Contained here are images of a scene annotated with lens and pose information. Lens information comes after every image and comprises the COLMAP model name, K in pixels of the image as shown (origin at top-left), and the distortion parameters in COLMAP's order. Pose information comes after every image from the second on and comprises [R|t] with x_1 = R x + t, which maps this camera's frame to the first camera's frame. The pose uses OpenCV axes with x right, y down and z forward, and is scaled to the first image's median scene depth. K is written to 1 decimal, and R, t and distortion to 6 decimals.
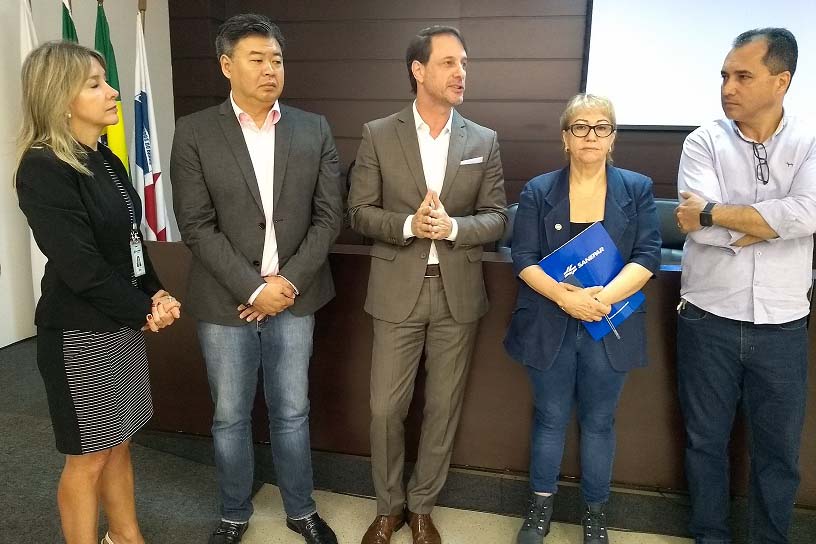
lens RADIAL K [[679.0, 0, 404.5], [0, 679.0, 273.4], [0, 0, 1]] dist [-0.007530, -0.027929]
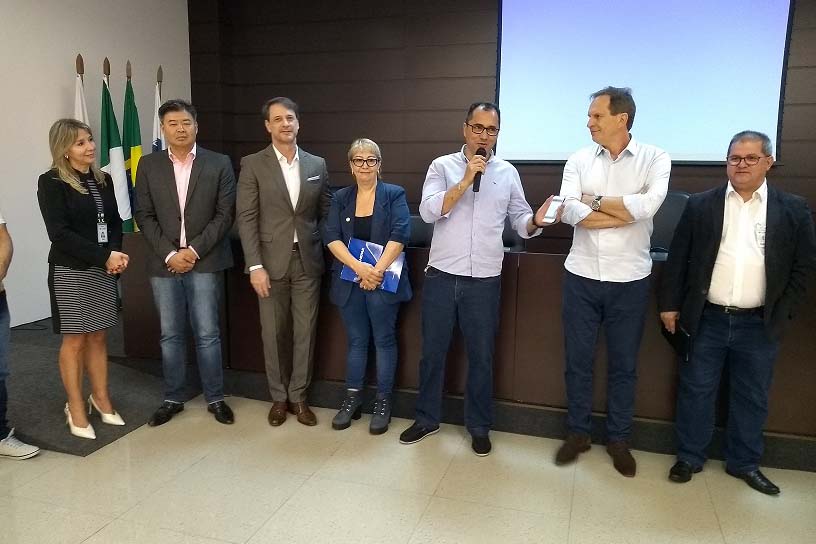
lens RADIAL K [[679.0, 0, 410.5], [0, 679.0, 269.7], [0, 0, 1]] dist [-0.007530, -0.027929]
pose [[0.989769, 0.010672, -0.142277, 0.585458], [-0.018805, 0.998257, -0.055944, 0.137961], [0.141432, 0.058047, 0.988245, -0.590309]]
